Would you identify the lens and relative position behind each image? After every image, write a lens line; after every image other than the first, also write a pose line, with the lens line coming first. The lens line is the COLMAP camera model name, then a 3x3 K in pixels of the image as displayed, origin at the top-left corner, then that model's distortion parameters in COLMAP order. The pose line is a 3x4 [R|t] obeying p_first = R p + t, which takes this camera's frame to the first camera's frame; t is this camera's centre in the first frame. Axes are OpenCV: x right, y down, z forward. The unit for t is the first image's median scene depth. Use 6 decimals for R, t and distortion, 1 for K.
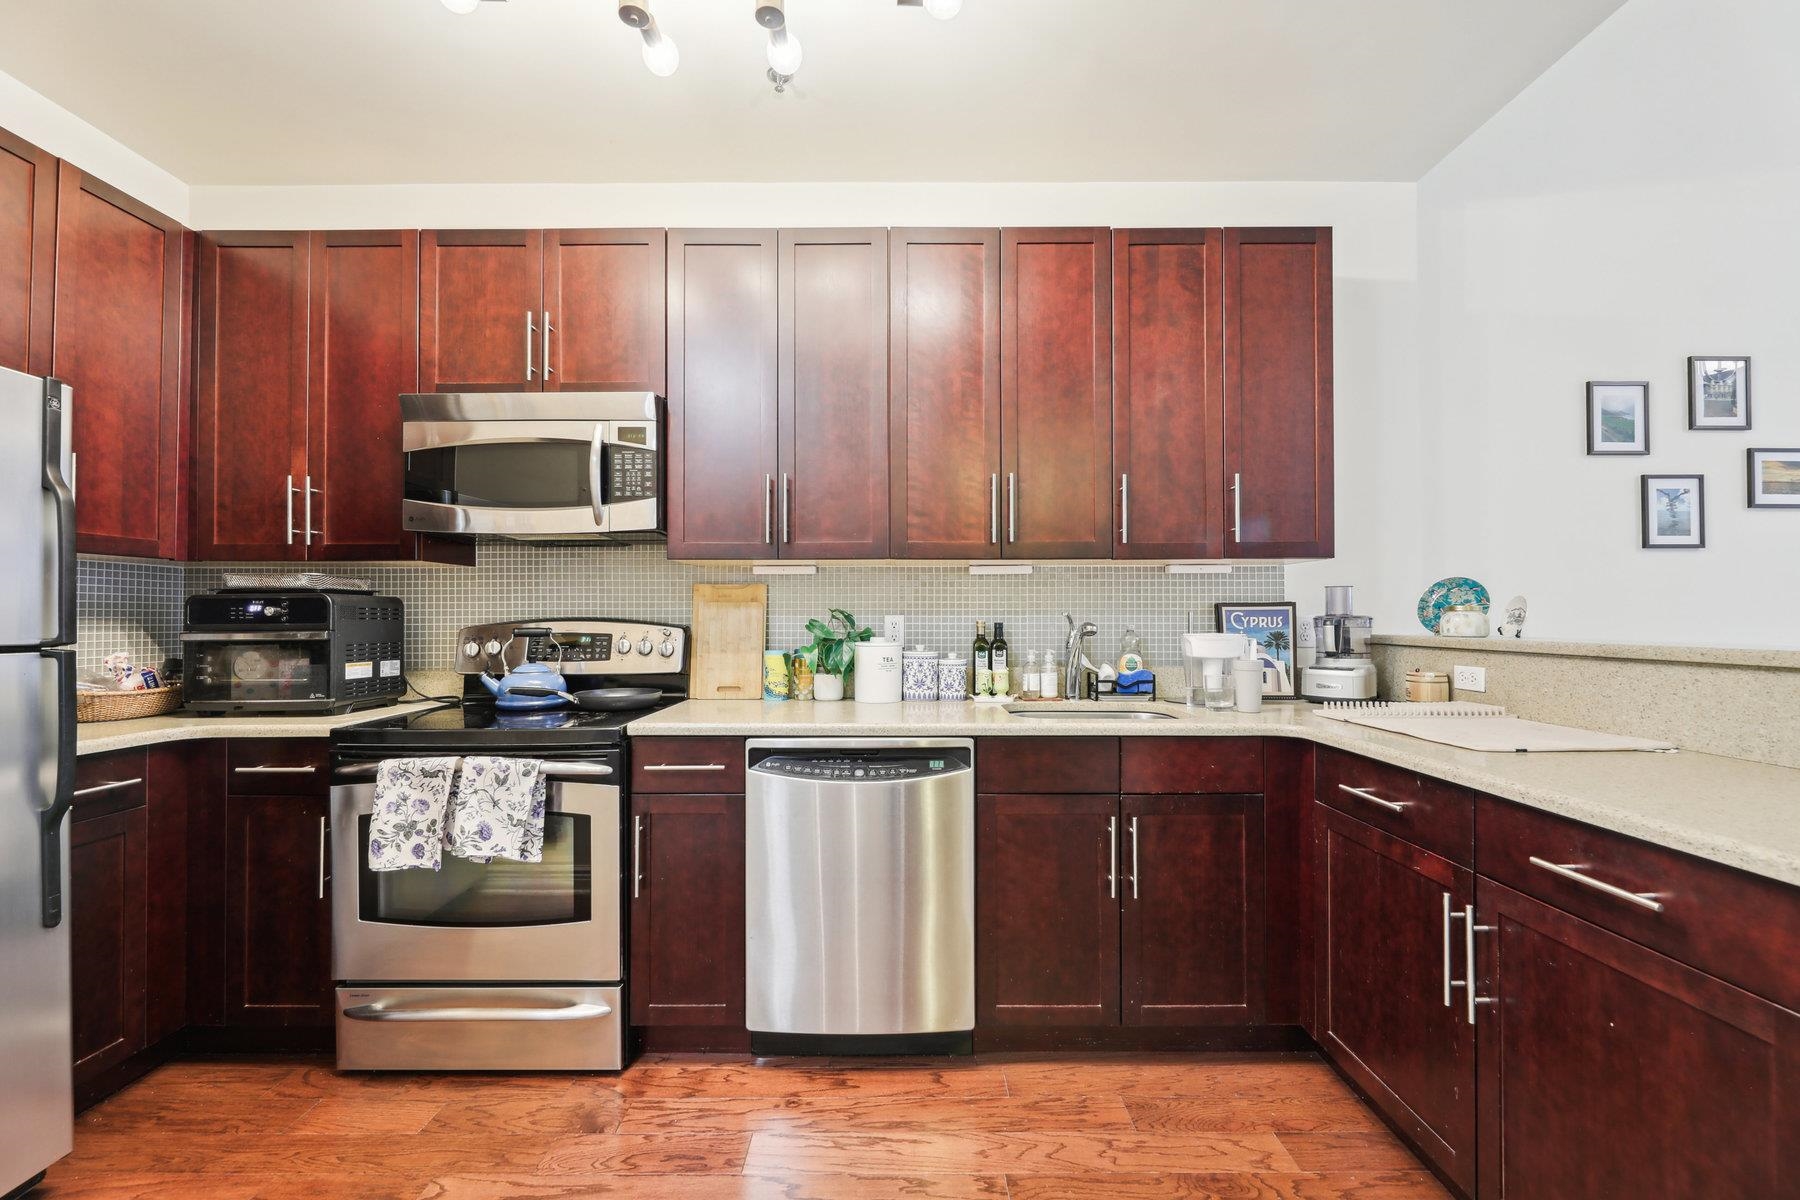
lens RADIAL K [[741.6, 0, 902.0], [0, 741.6, 605.6], [0, 0, 1]] dist [-0.002693, -0.000878]
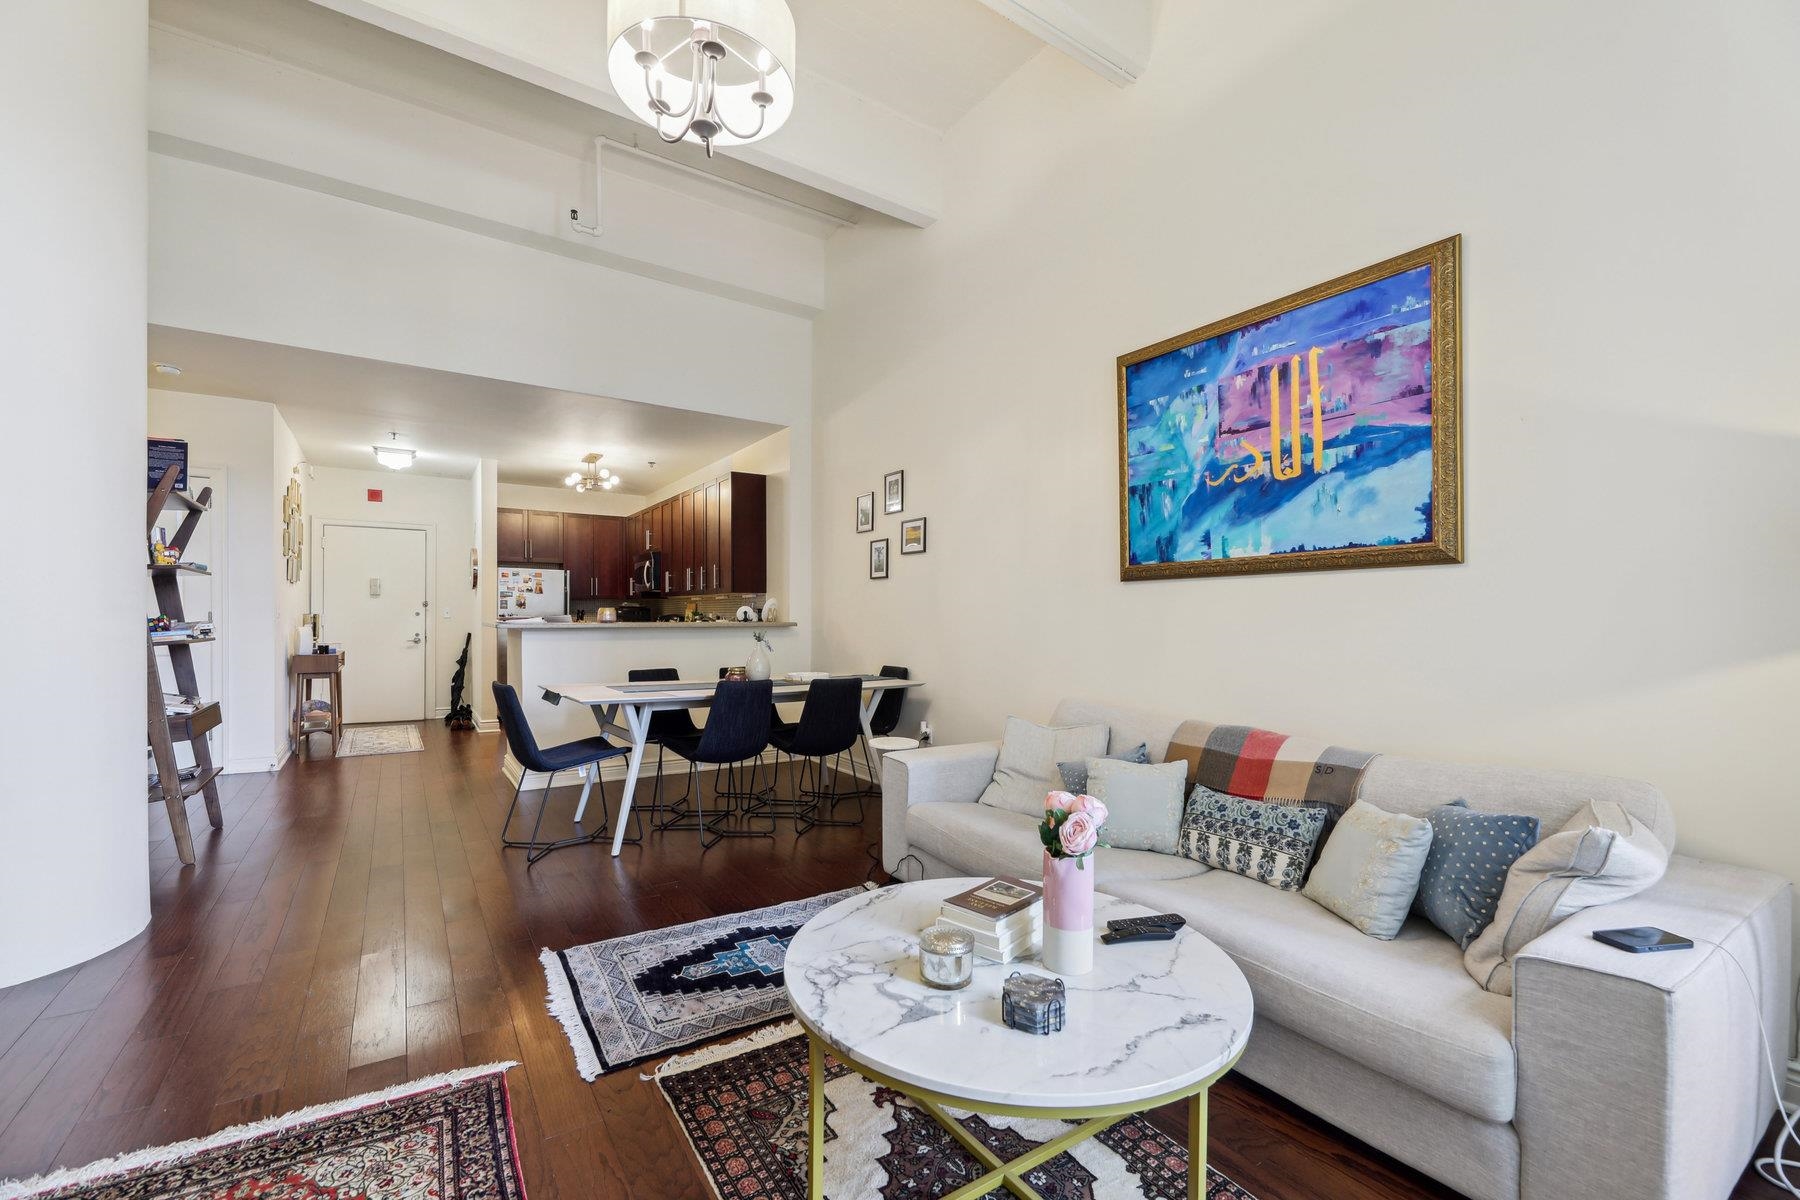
lens RADIAL K [[746.9, 0, 895.1], [0, 746.9, 613.7], [0, 0, 1]] dist [-0.001040, -0.000930]
pose [[0.553406, 0.002214, -0.832908, 3.224347], [0.008122, 0.999935, 0.008055, -0.003171], [0.832872, -0.011223, 0.553352, -0.029090]]
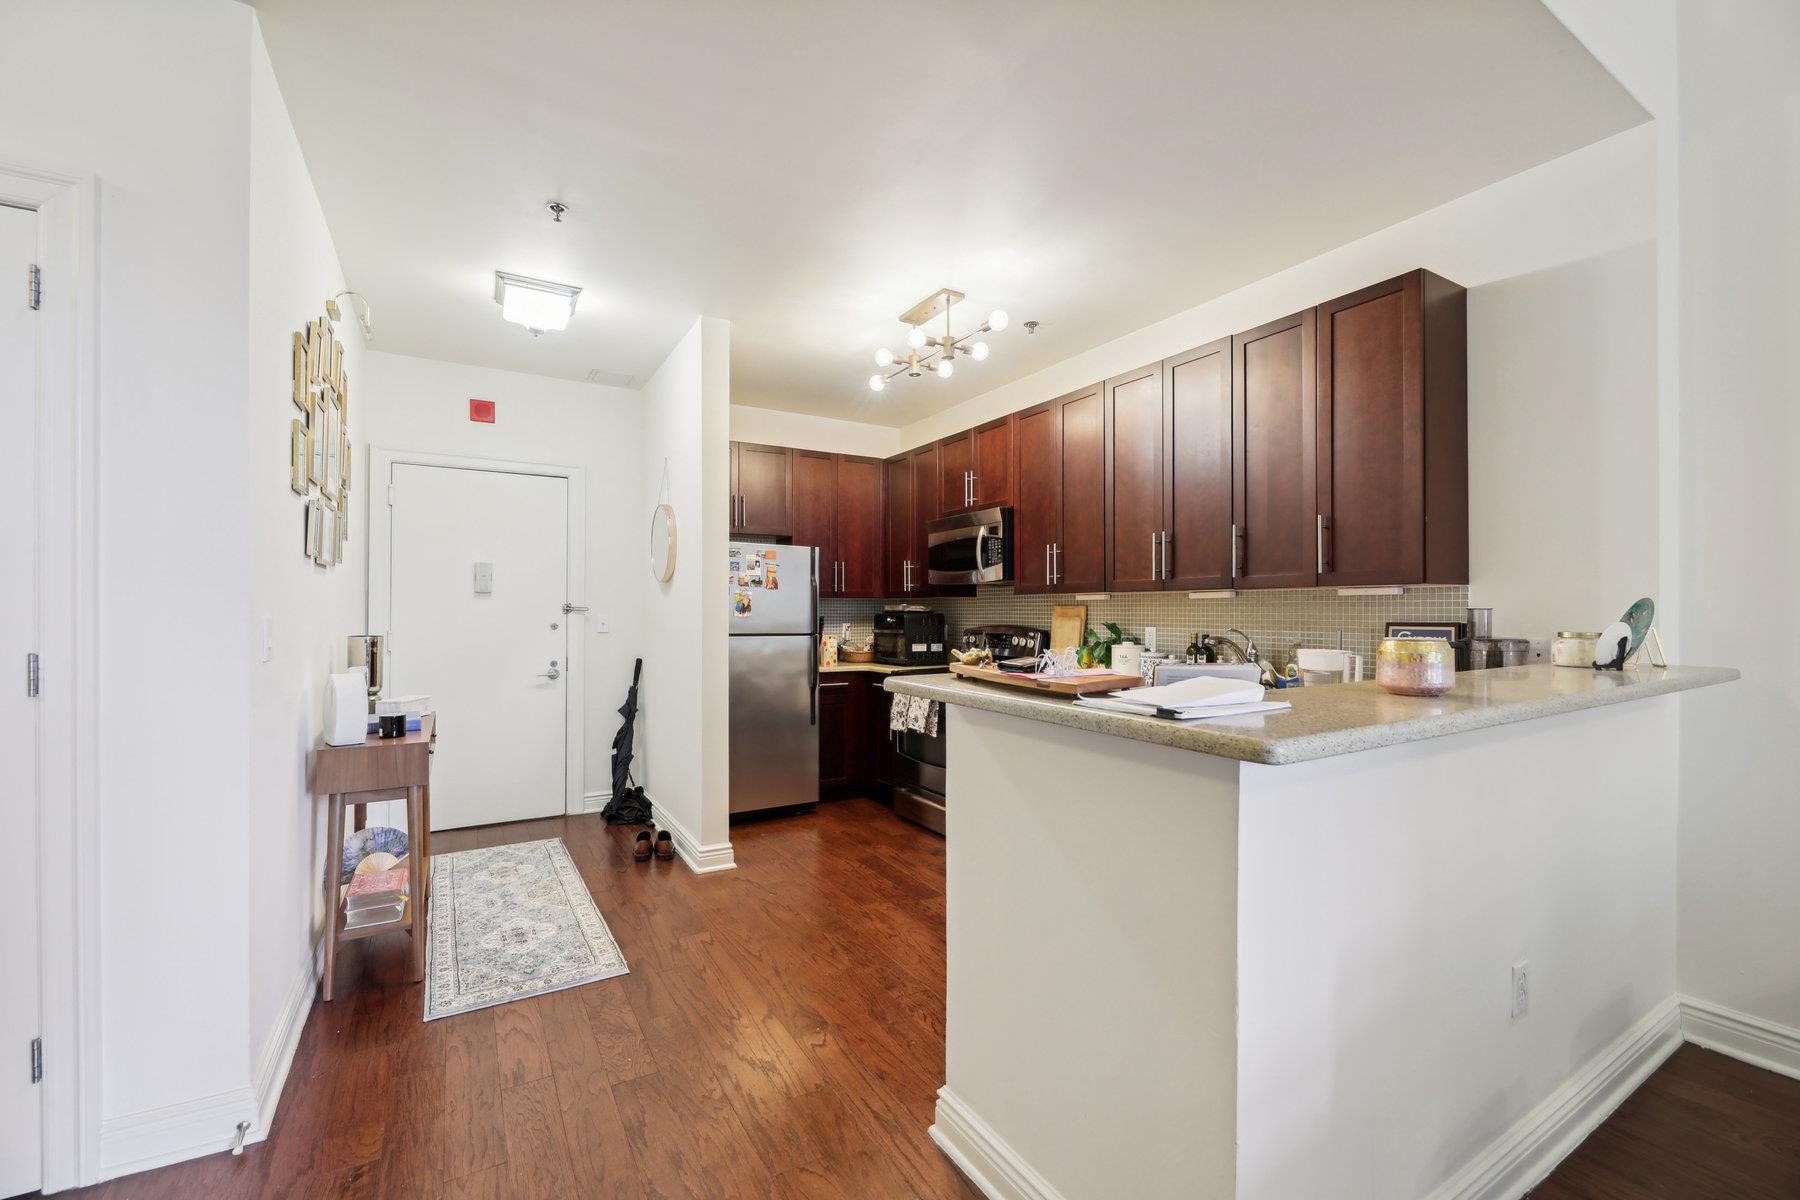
lens RADIAL K [[741.6, 0, 902.0], [0, 741.6, 605.6], [0, 0, 1]] dist [-0.002693, -0.000878]
pose [[0.513822, -0.003333, -0.857890, 1.108404], [0.011378, 0.999931, 0.002930, -0.043831], [0.857821, -0.011266, 0.513824, -0.177365]]
